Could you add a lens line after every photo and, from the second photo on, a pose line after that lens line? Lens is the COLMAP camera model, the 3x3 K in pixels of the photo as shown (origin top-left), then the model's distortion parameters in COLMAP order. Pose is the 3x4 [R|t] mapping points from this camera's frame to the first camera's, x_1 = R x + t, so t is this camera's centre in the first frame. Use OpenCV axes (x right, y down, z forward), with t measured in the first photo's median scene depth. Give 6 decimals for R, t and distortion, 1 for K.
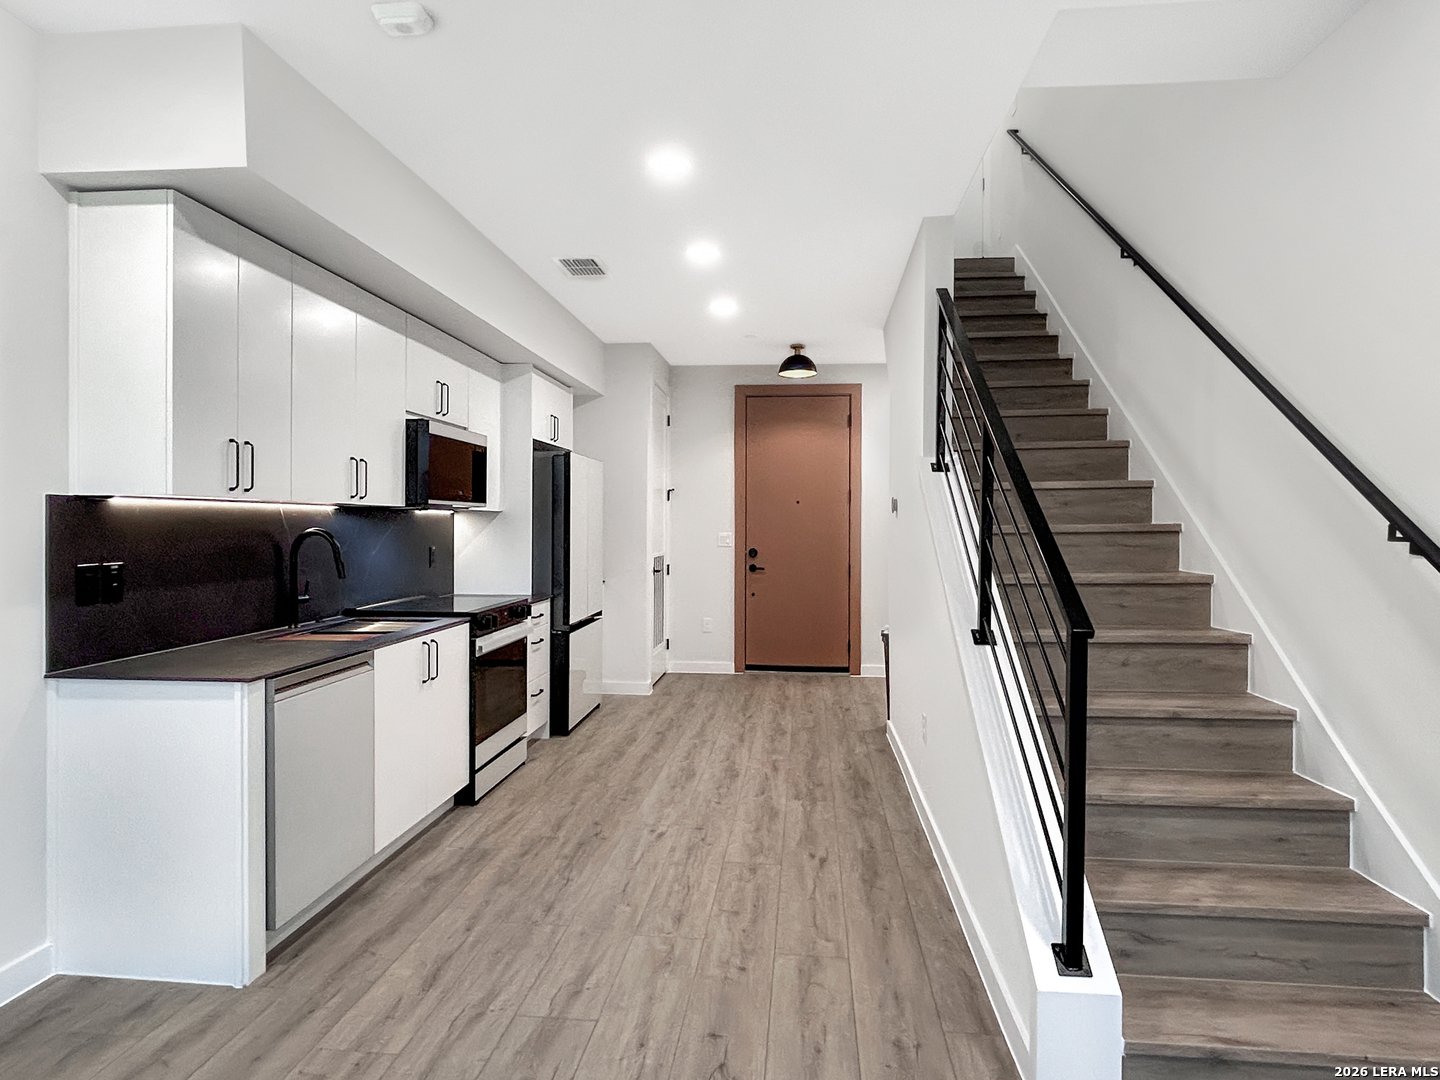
lens RADIAL K [[836.0, 0, 721.2], [0, 836.0, 535.4], [0, 0, 1]] dist [-0.000783, -0.000163]
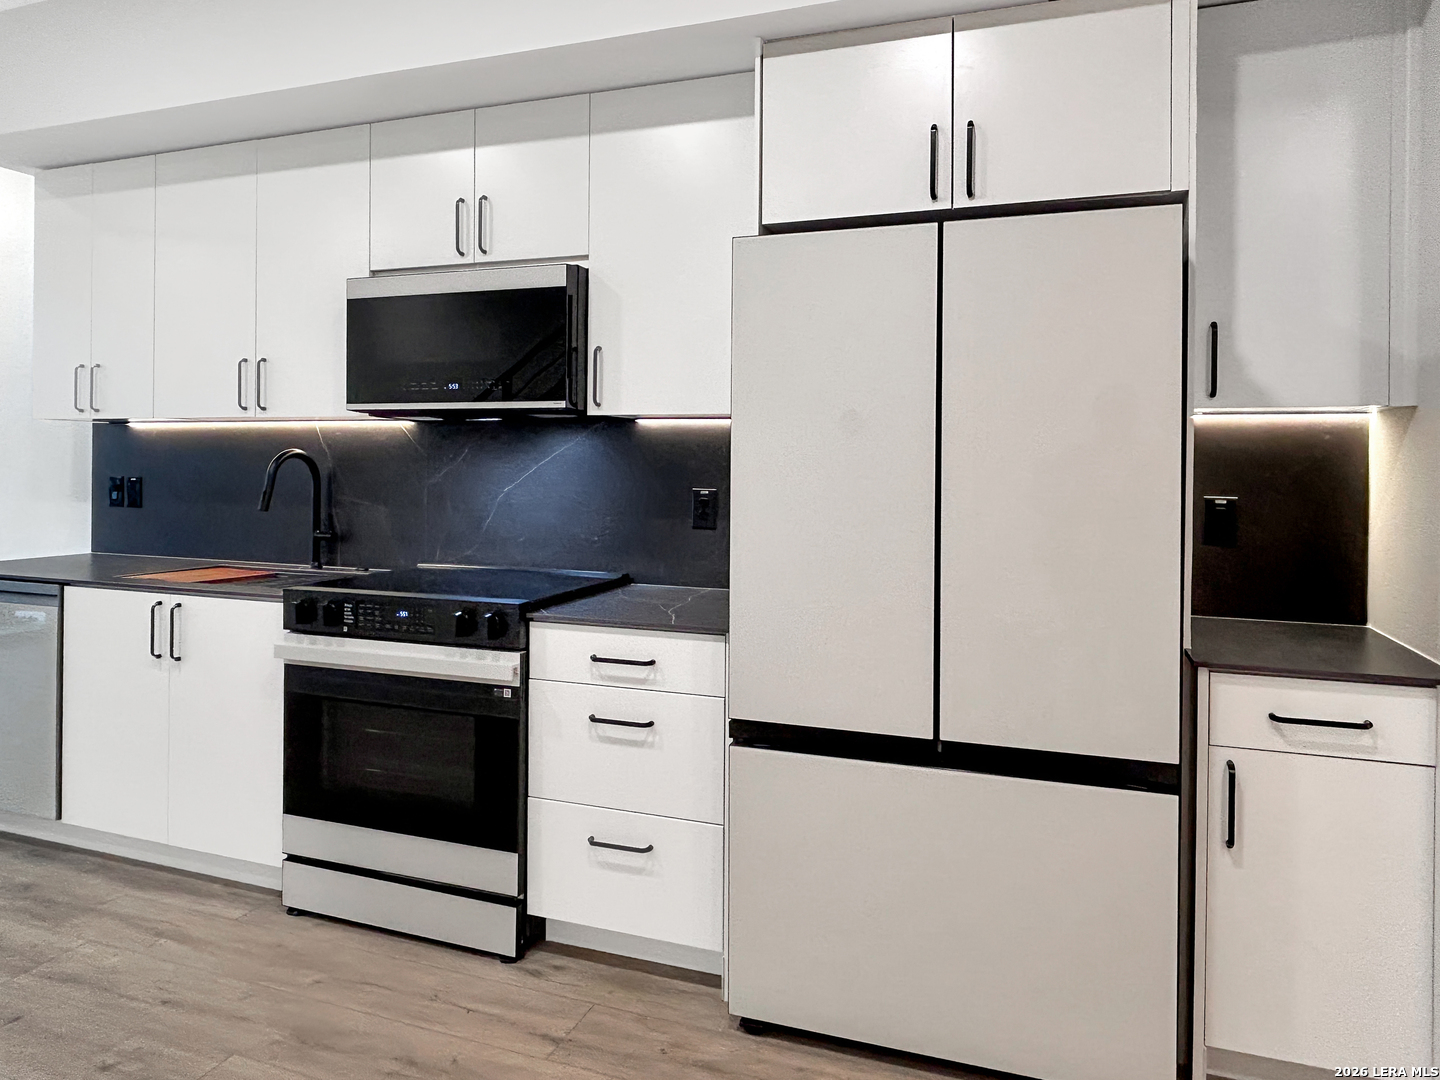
lens RADIAL K [[971.9, 0, 720.3], [0, 971.9, 535.1], [0, 0, 1]] dist [0.003237, -0.000523]
pose [[-0.250597, 0.084517, -0.964395, 0.334997], [-0.019508, 0.995539, 0.092315, -0.022756], [0.967895, 0.041947, -0.247830, 1.741291]]
